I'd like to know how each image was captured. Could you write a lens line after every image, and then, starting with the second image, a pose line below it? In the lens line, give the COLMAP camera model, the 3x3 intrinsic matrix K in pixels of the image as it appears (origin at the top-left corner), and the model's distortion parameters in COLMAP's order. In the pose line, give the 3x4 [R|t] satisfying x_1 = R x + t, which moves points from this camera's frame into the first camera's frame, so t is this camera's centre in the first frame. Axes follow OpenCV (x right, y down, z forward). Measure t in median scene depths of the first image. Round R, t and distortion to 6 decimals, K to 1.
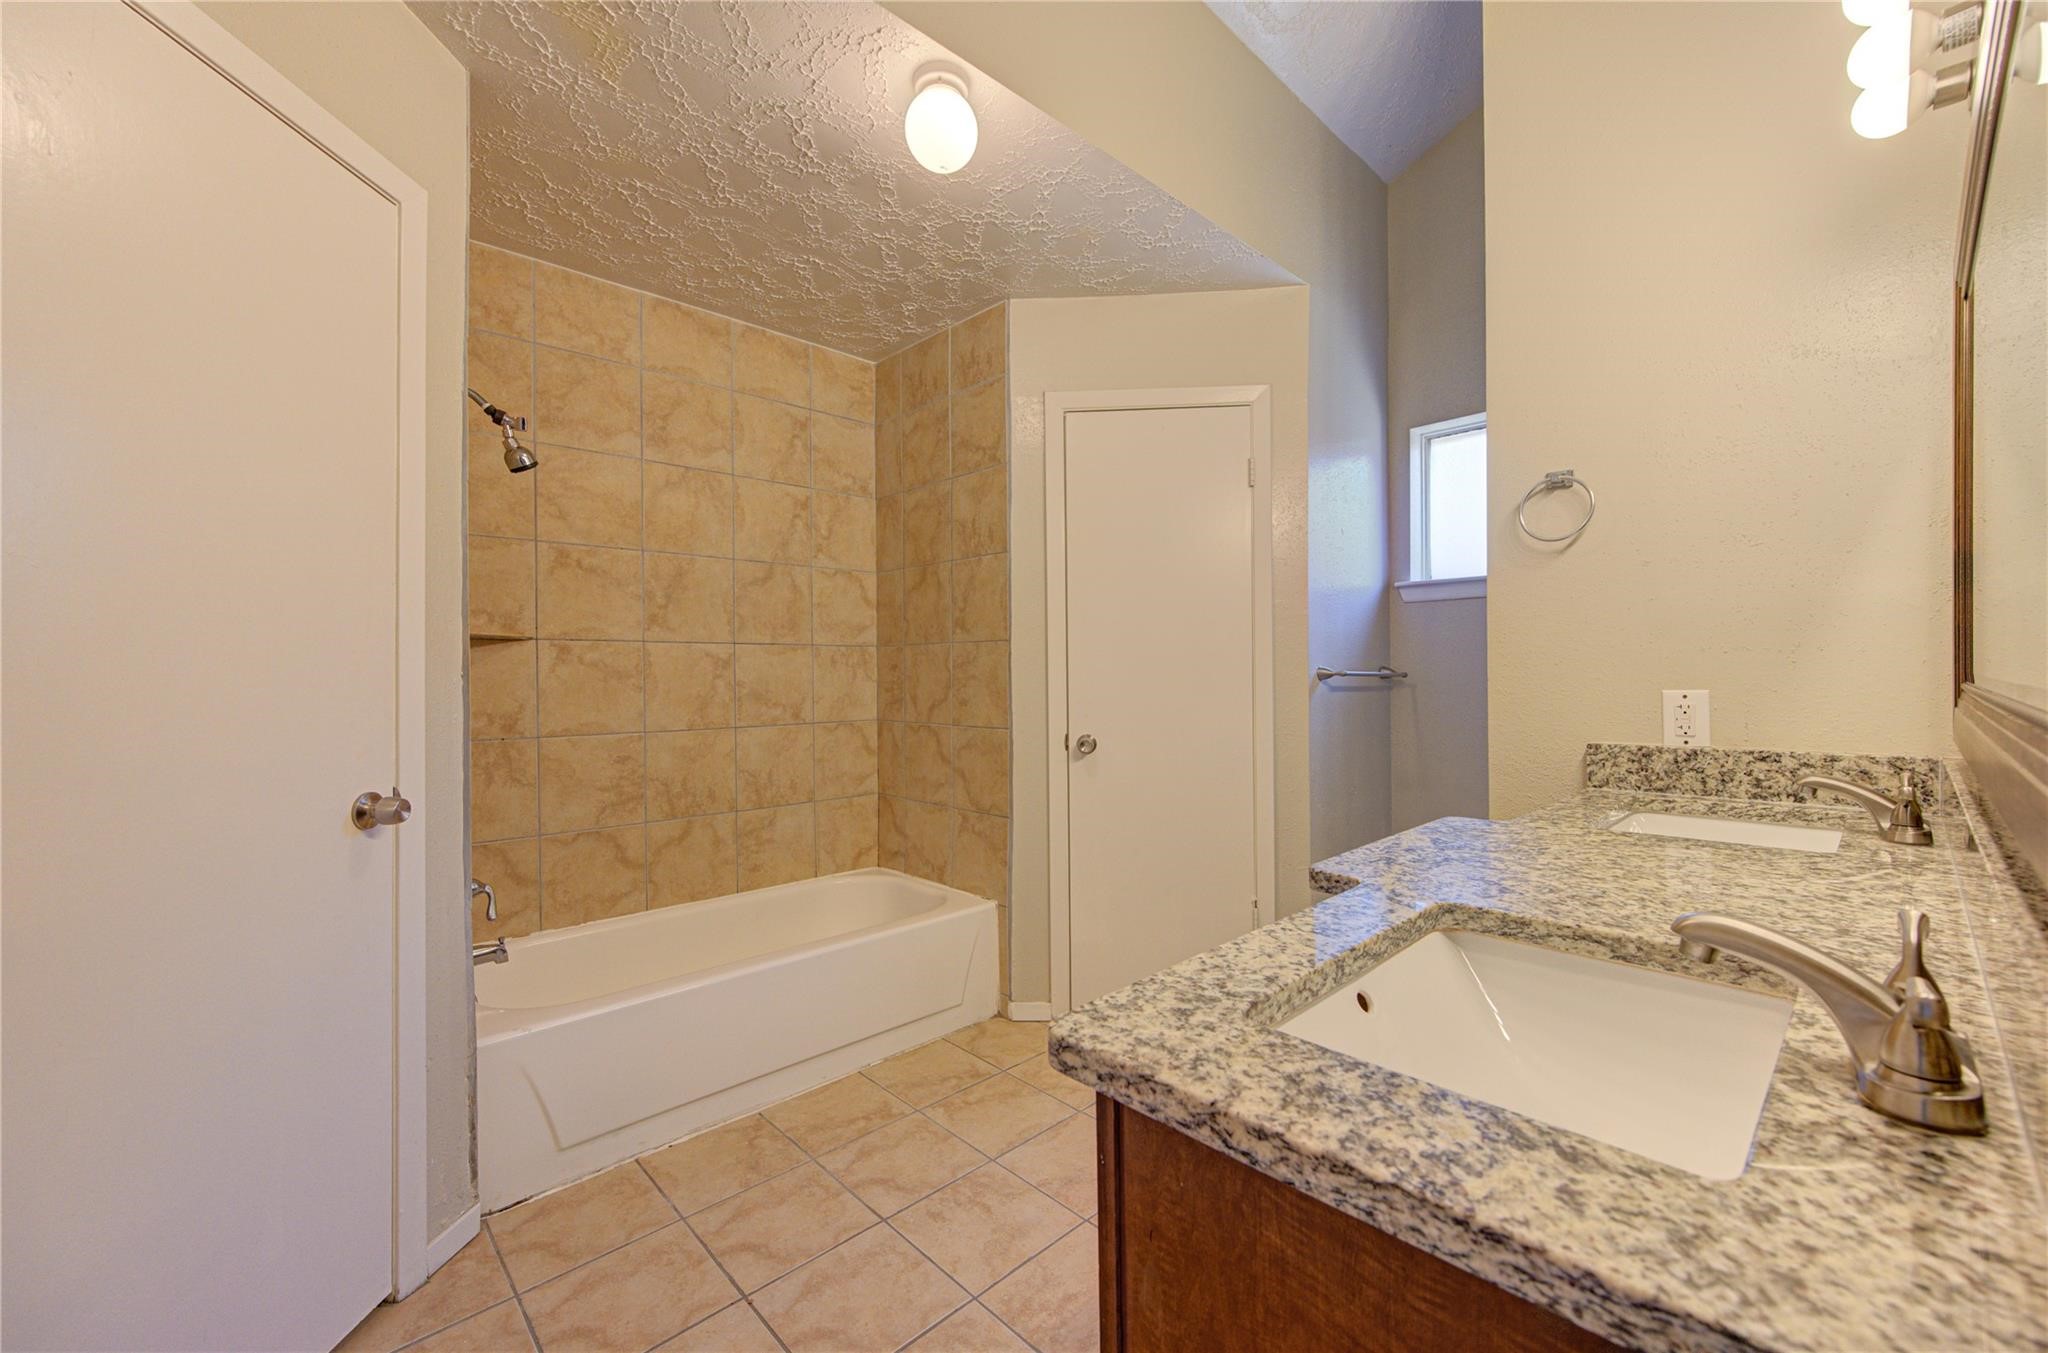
lens RADIAL K [[820.5, 0, 1027.3], [0, 820.5, 673.5], [0, 0, 1]] dist [-0.005068, 0.000296]
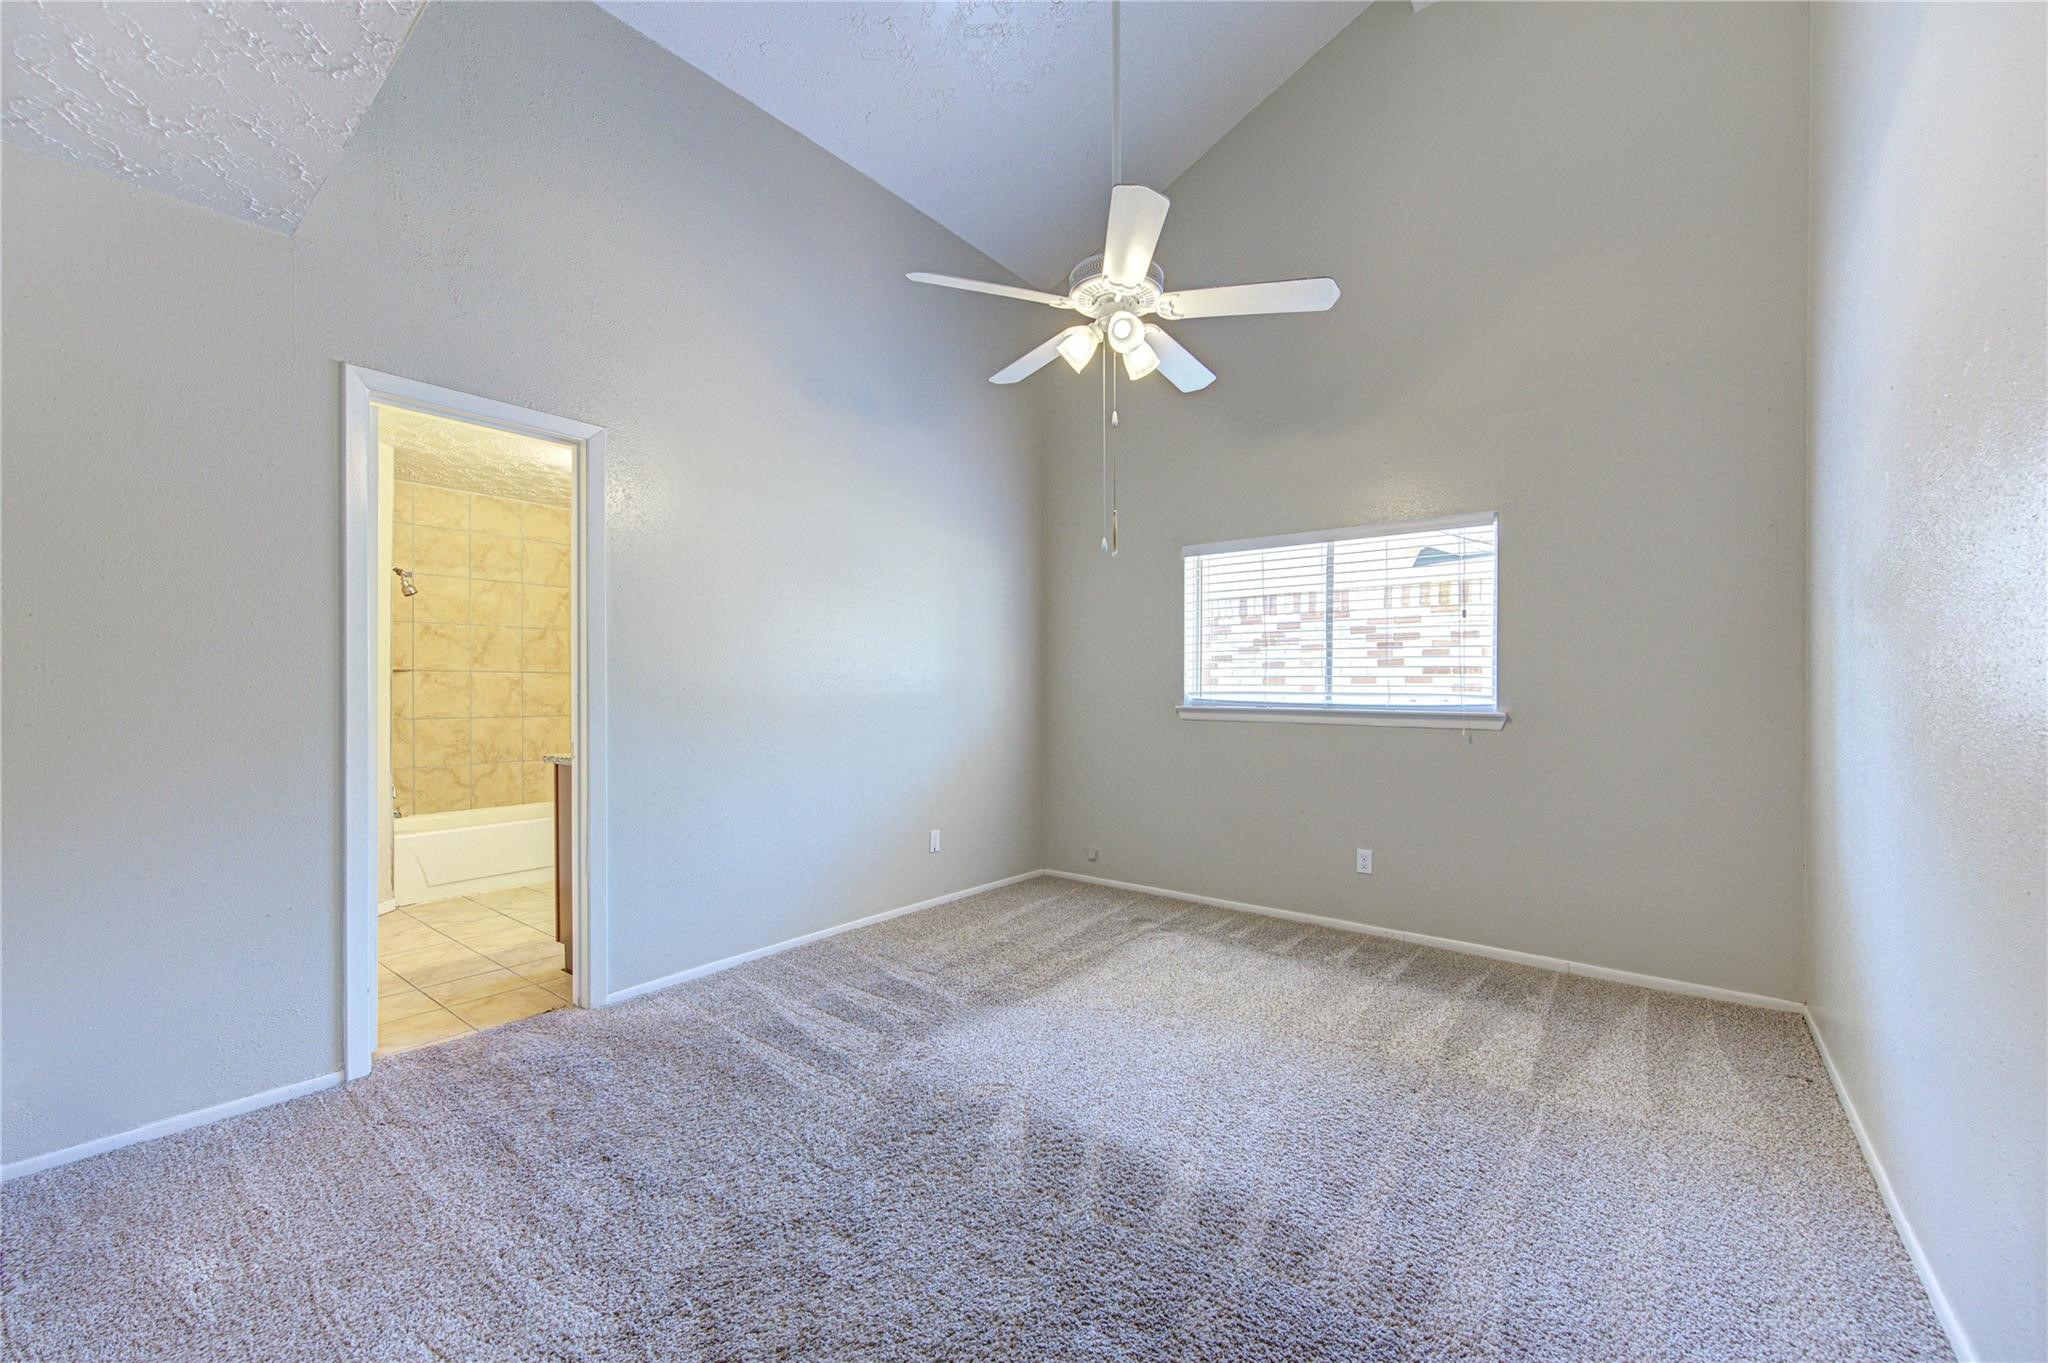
lens RADIAL K [[820.5, 0, 1011.2], [0, 820.5, 685.8], [0, 0, 1]] dist [-0.005068, 0.000296]
pose [[0.990197, 0.003009, 0.139643, 0.544936], [-0.001960, 0.999969, -0.007652, 0.007306], [-0.139662, 0.007303, 0.990172, -1.130176]]
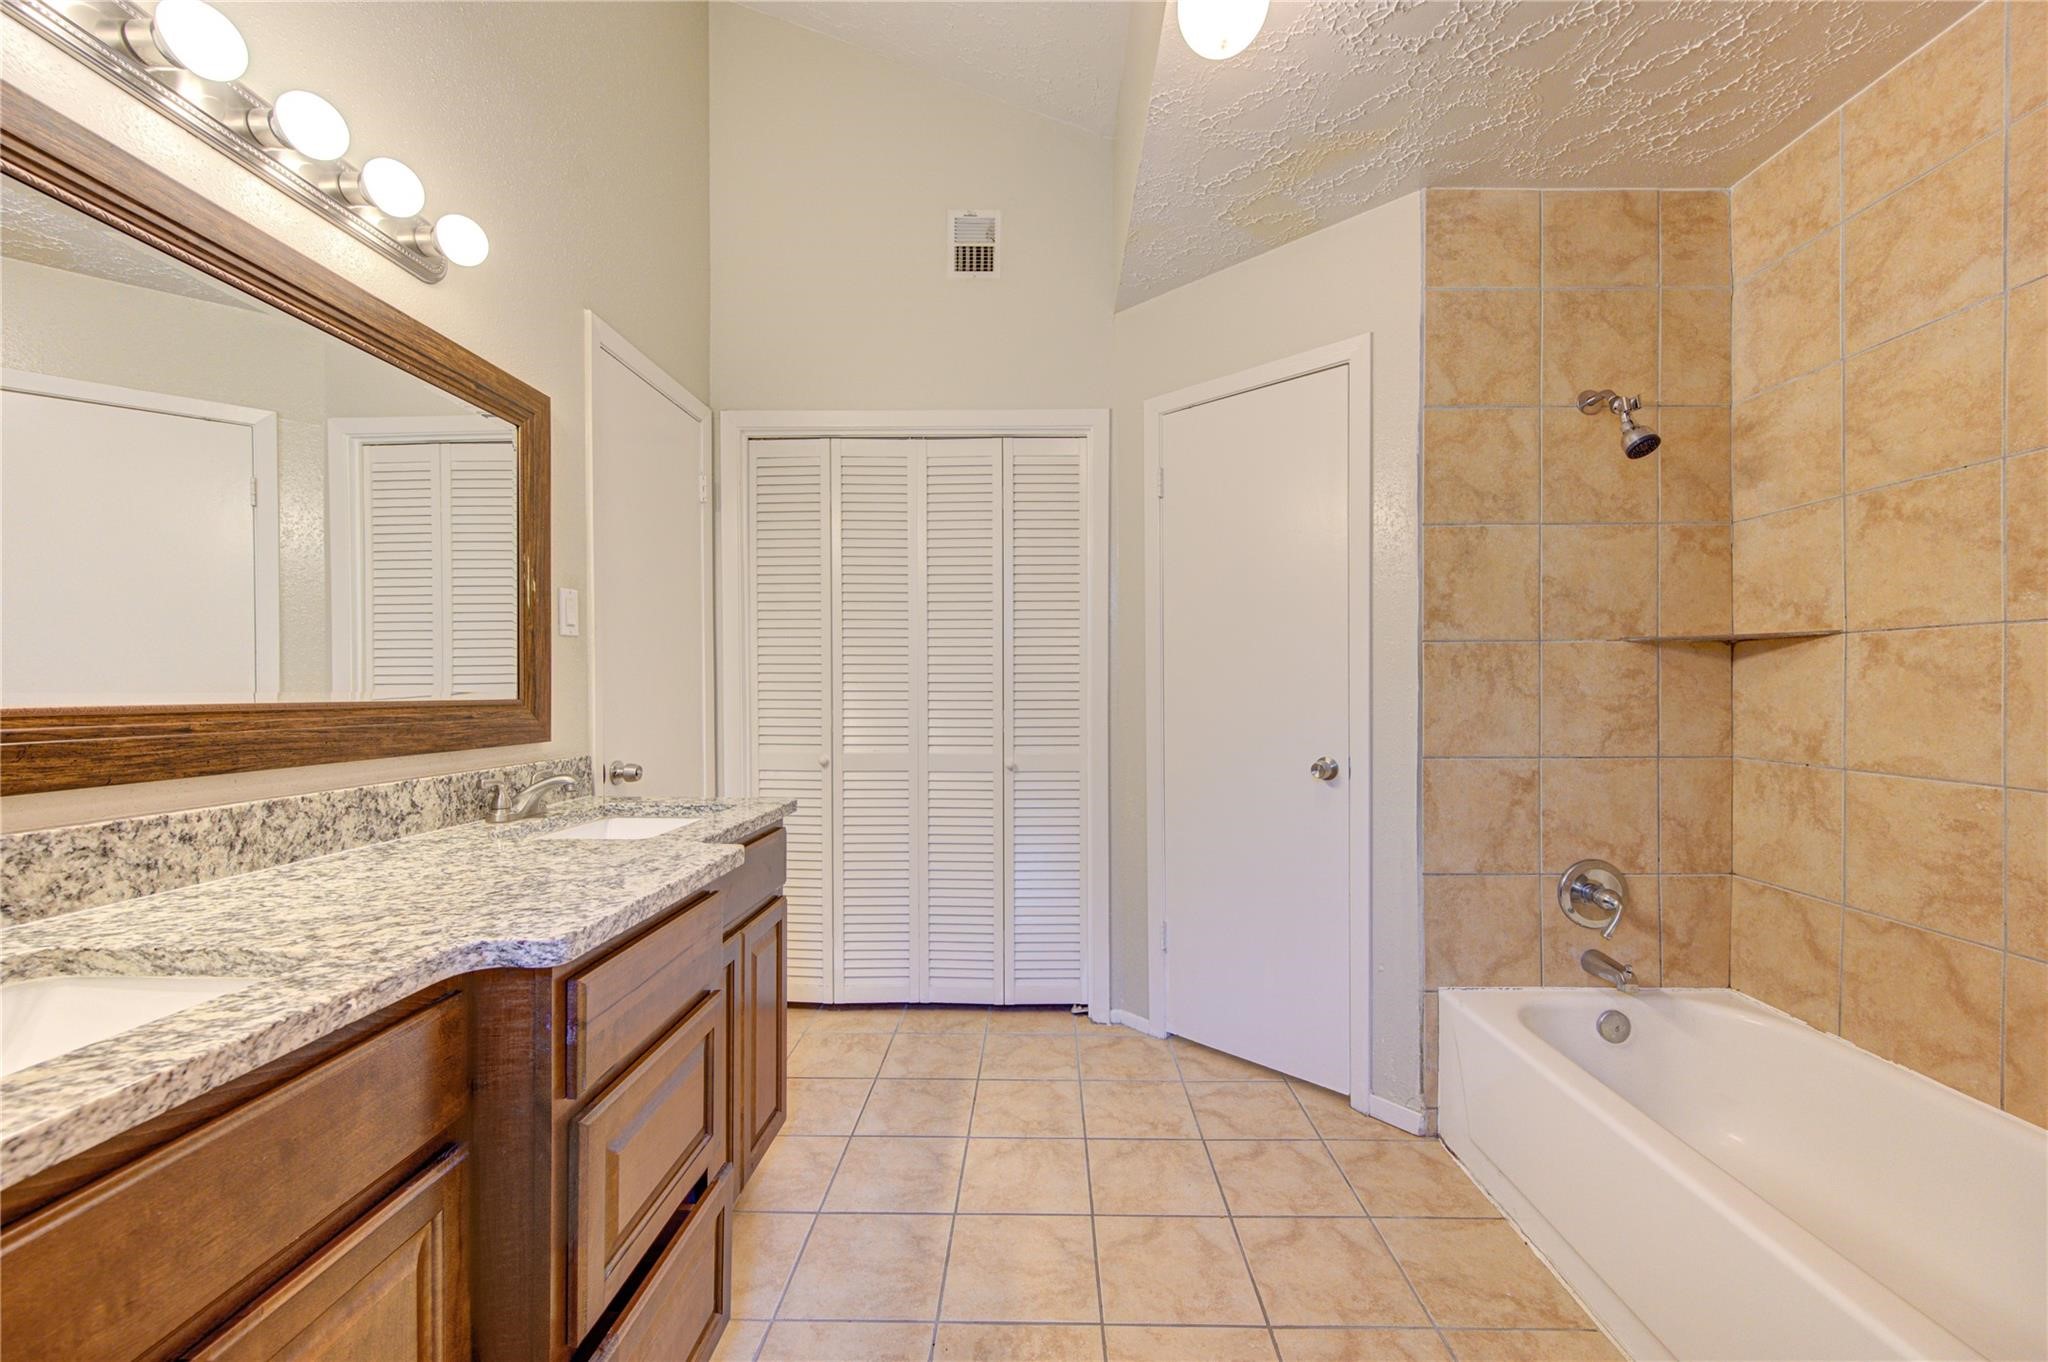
lens RADIAL K [[820.5, 0, 1028.3], [0, 820.5, 688.1], [0, 0, 1]] dist [-0.005068, 0.000296]
pose [[-0.709669, 0.010445, -0.704458, 0.392386], [0.005892, 0.999943, 0.008891, -0.003471], [0.704510, 0.002159, -0.709690, 0.942566]]
